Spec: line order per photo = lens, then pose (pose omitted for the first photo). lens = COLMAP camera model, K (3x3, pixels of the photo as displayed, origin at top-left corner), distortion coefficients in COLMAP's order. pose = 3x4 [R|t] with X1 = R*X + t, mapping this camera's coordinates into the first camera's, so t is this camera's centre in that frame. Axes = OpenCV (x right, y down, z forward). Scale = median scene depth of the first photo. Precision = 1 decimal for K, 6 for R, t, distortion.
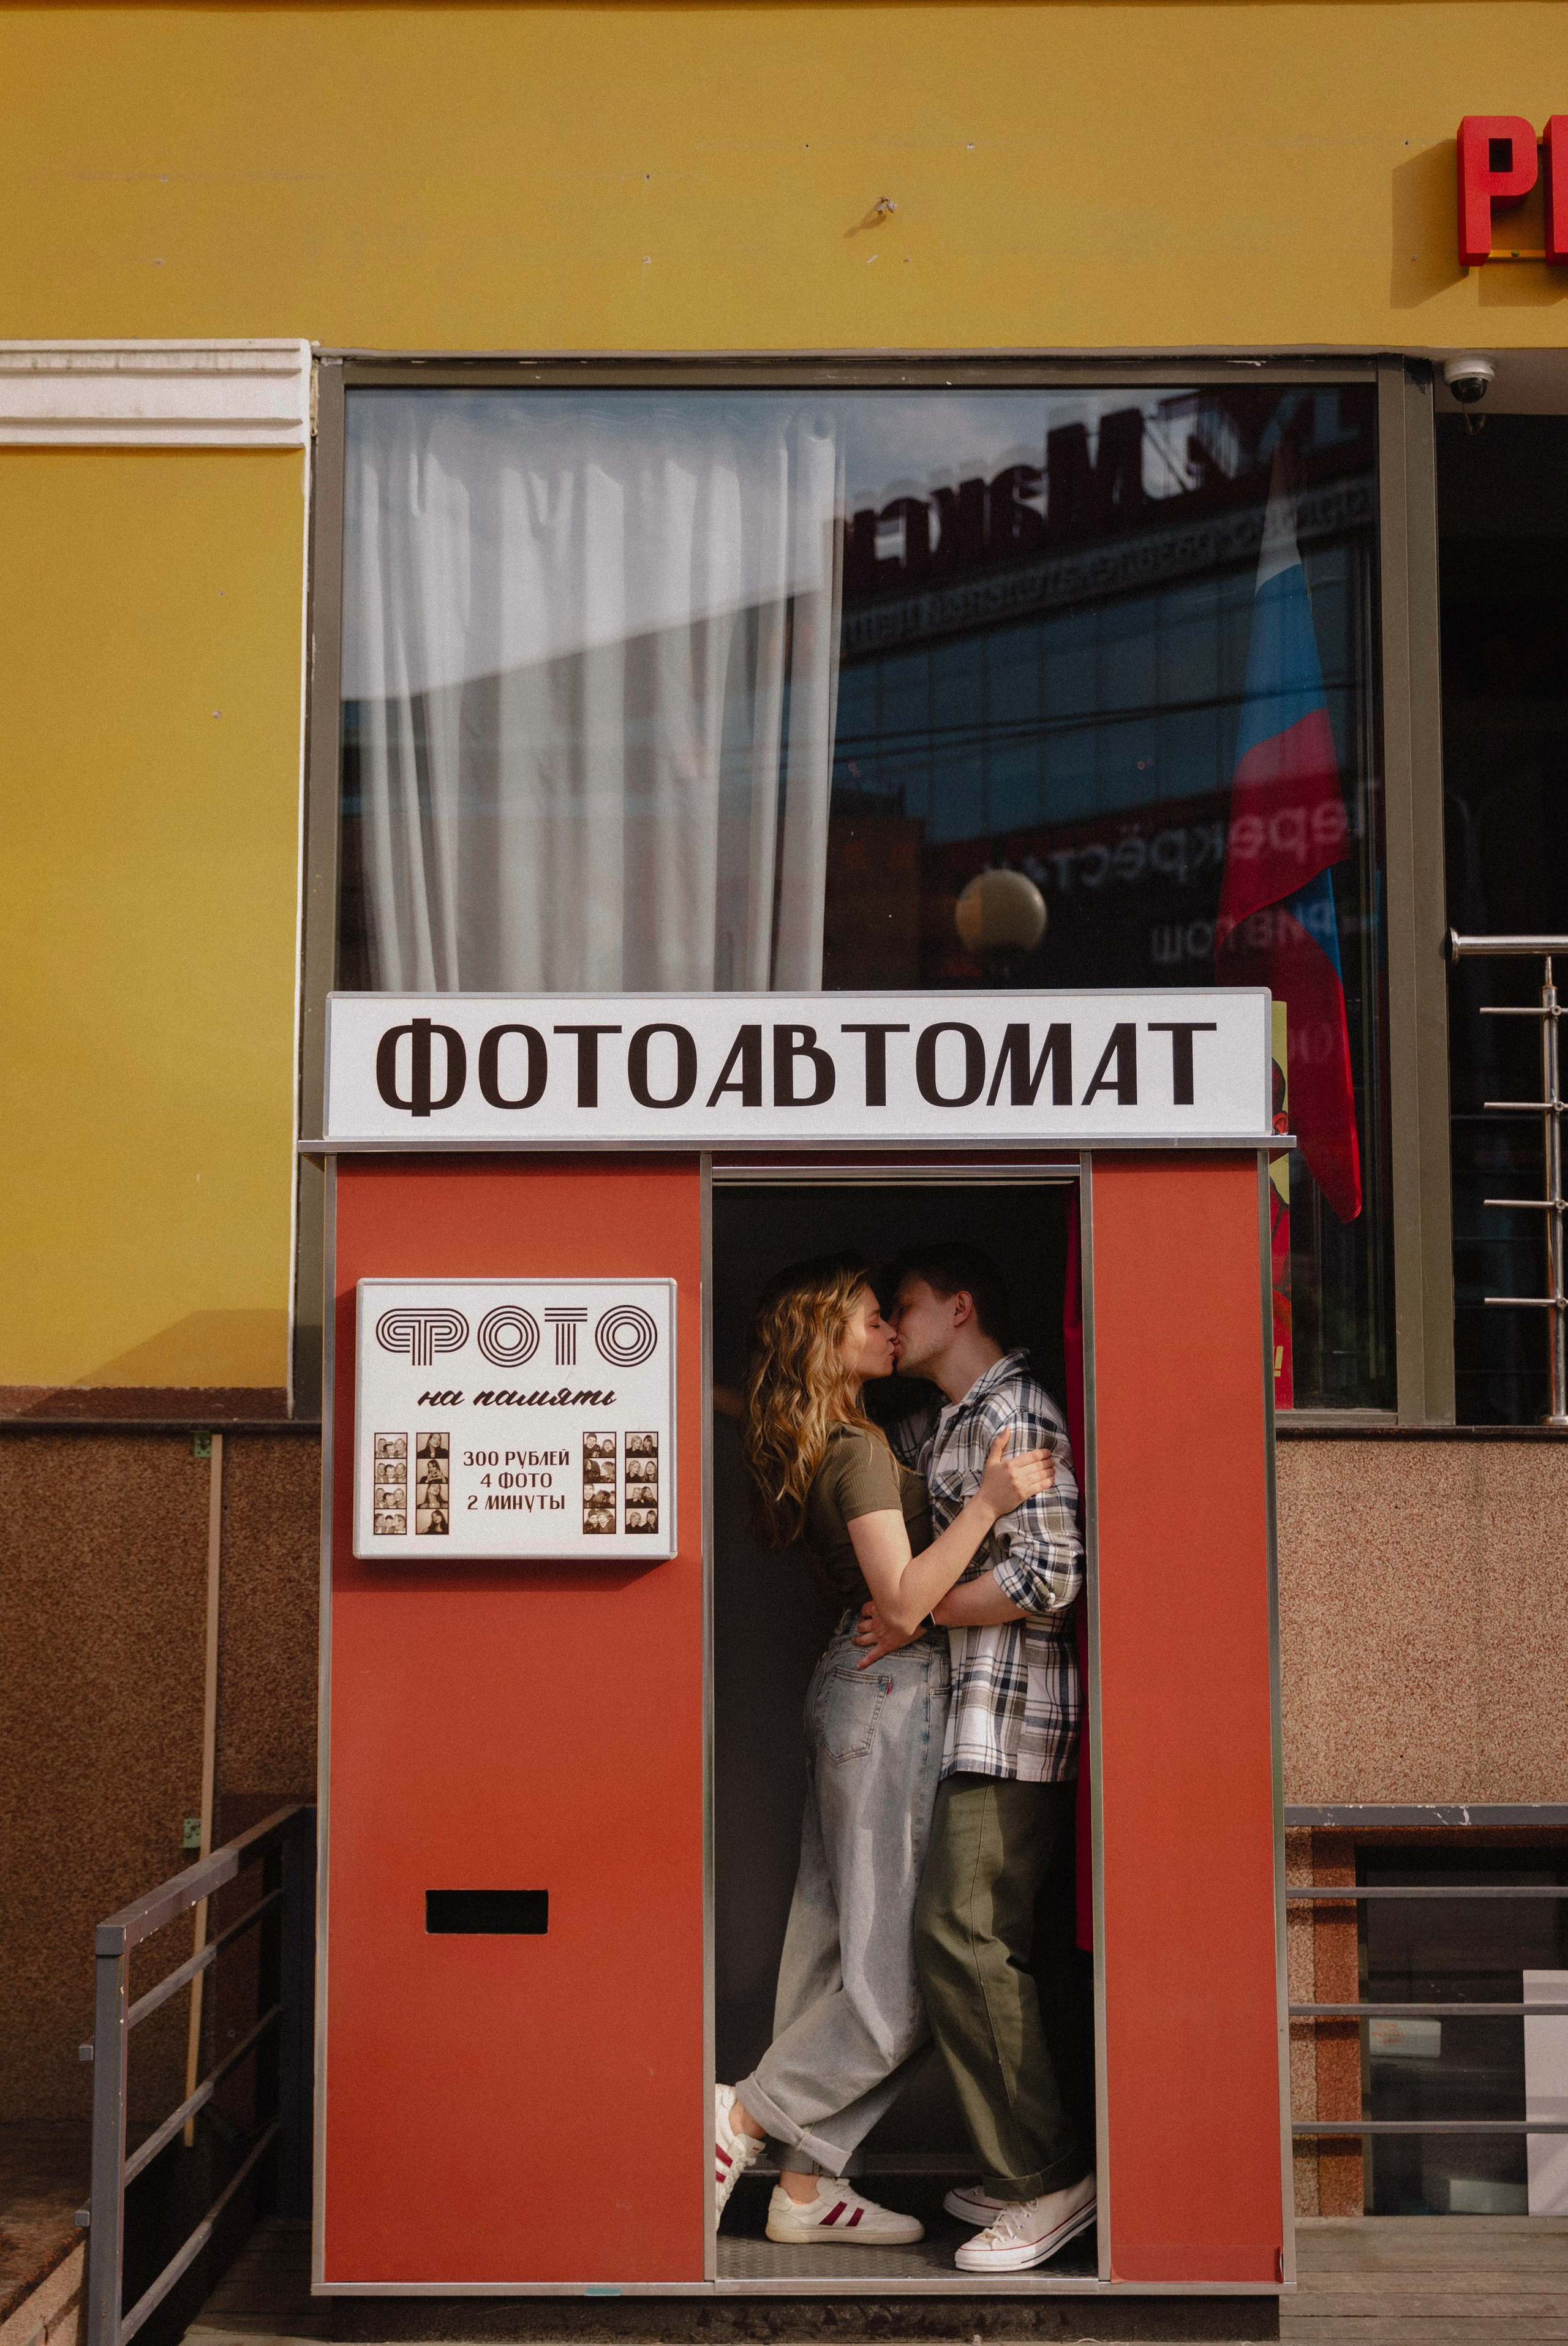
lens RADIAL K [[3071.0, 0, 753.8], [0, 3071.0, 1173.4], [0, 0, 1]] dist [0.003300, 0.062470]
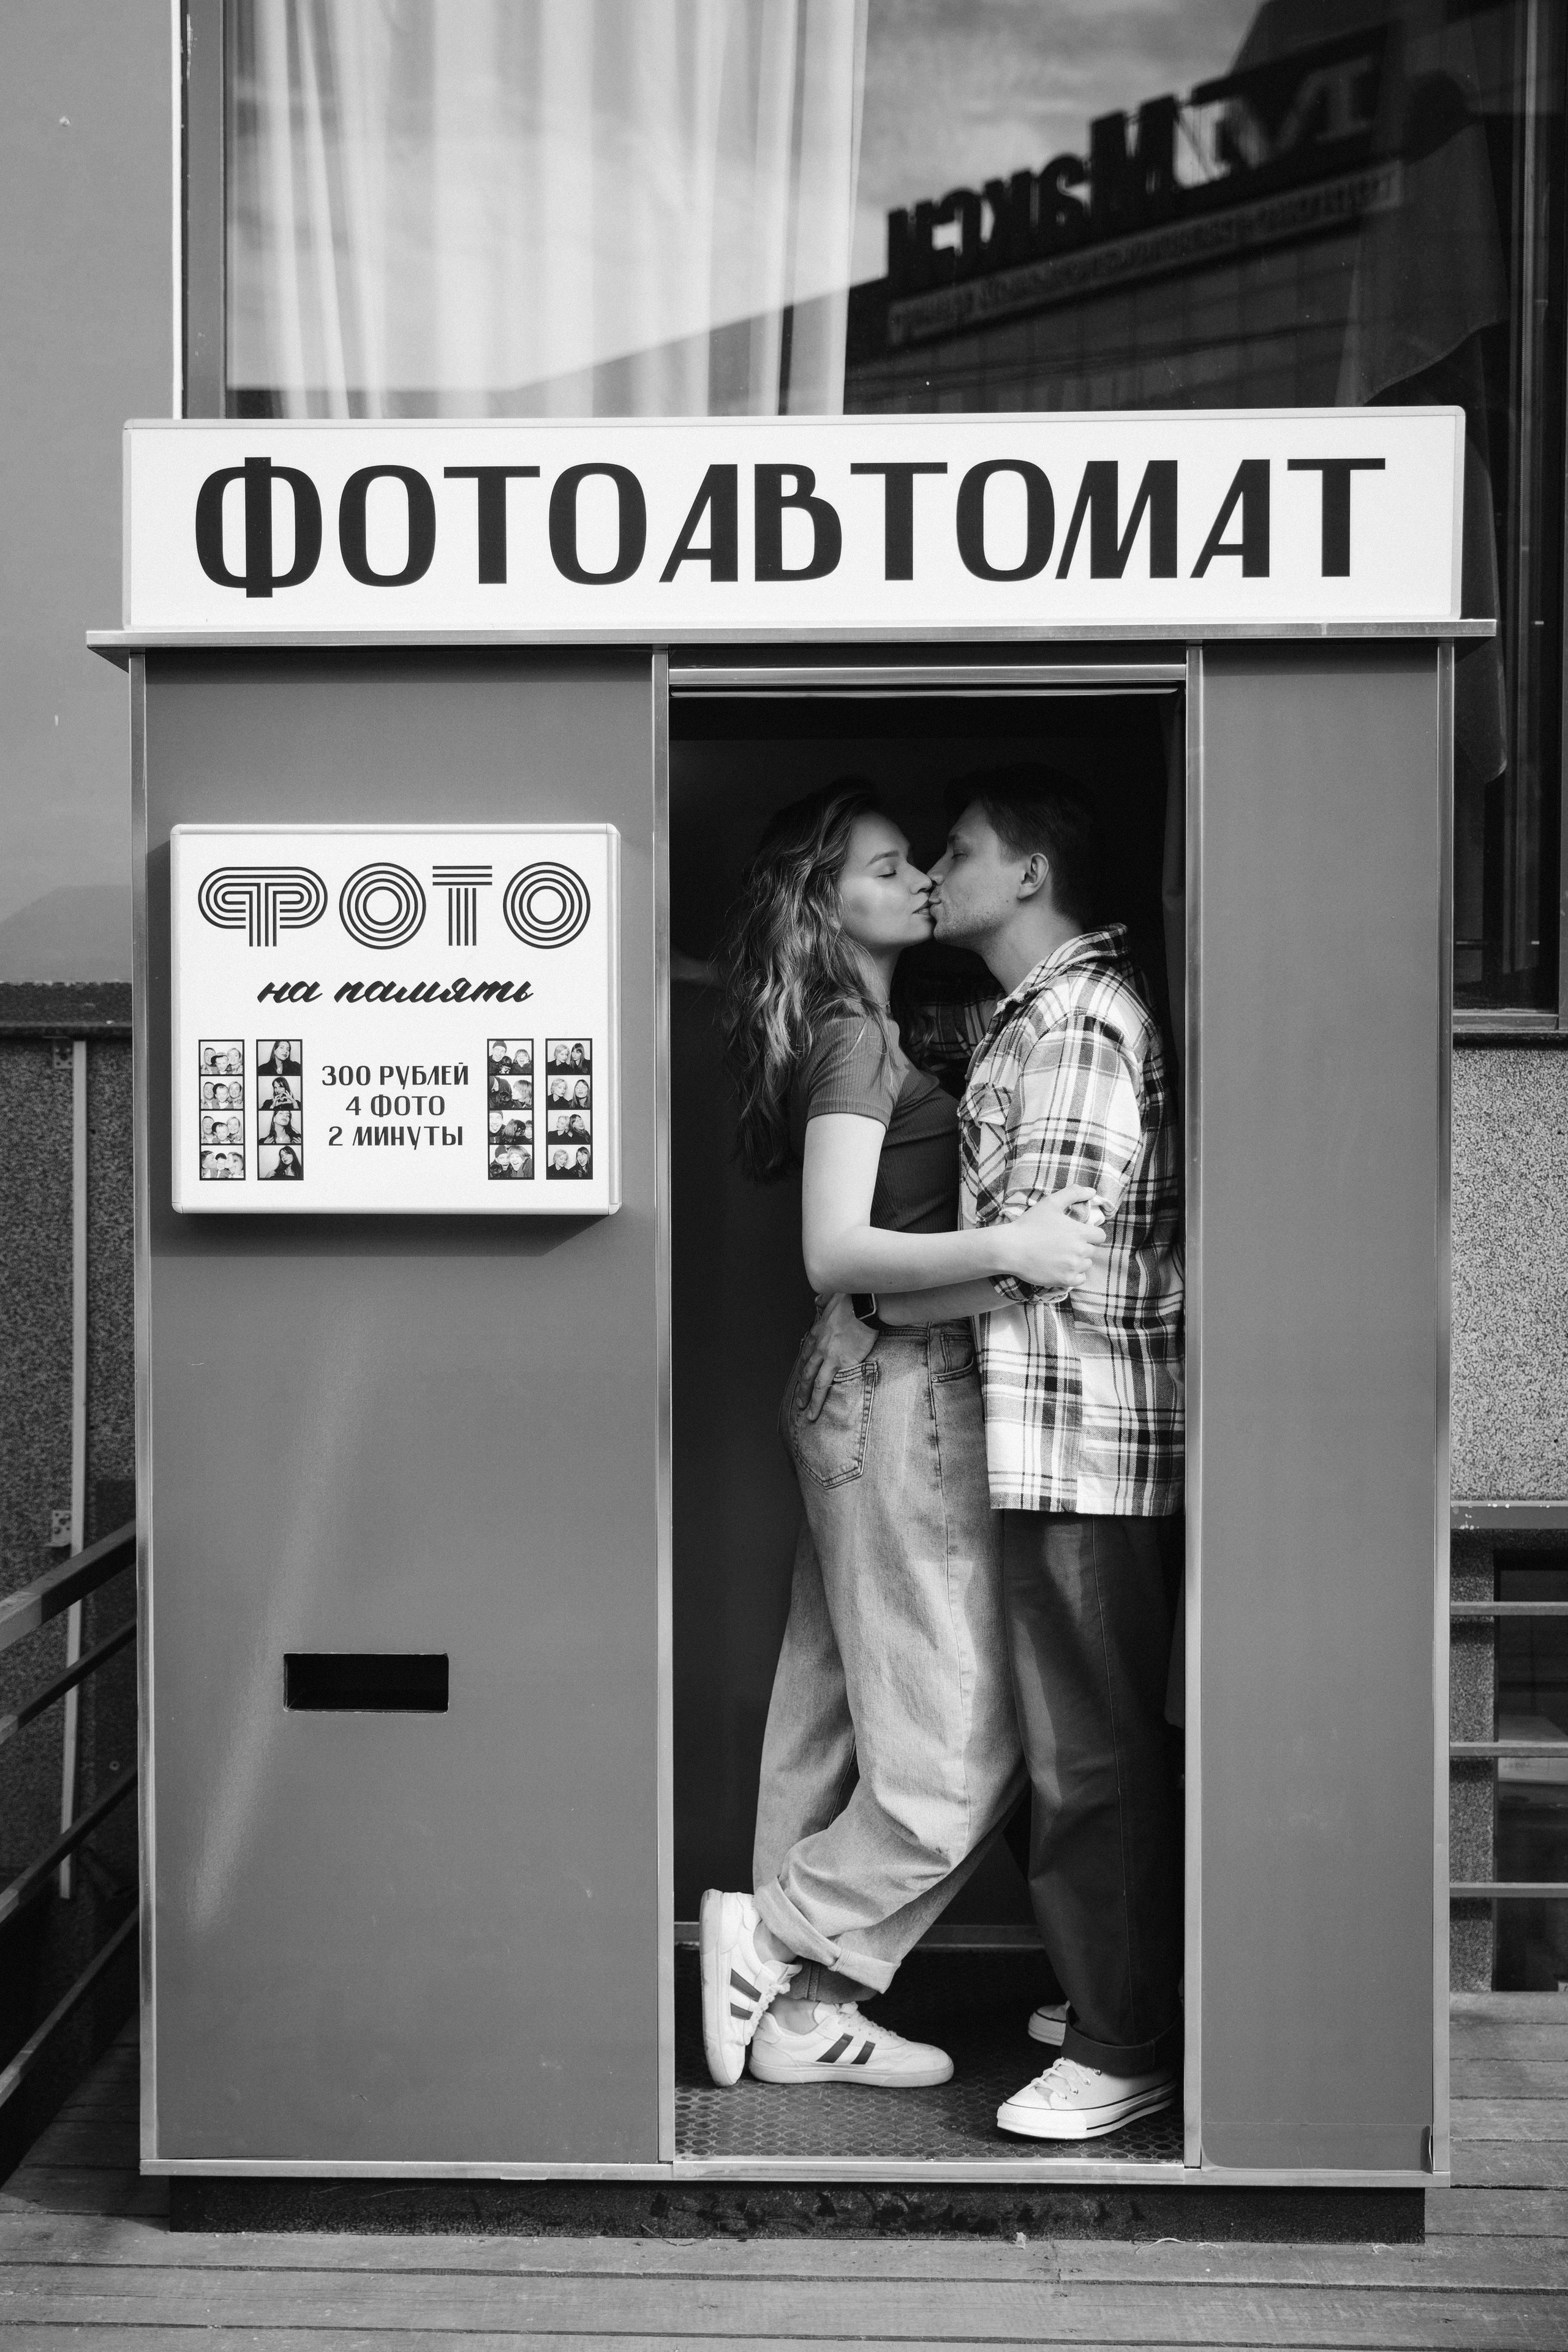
lens RADIAL K [[2655.4, 0, 723.8], [0, 2655.4, 1173.3], [0, 0, 1]] dist [0.003542, -0.016341]
pose [[0.999324, 0.002279, -0.036699, 0.022261], [0.002719, 0.990764, 0.135567, 0.030647], [0.036669, -0.135575, 0.990088, 0.375119]]
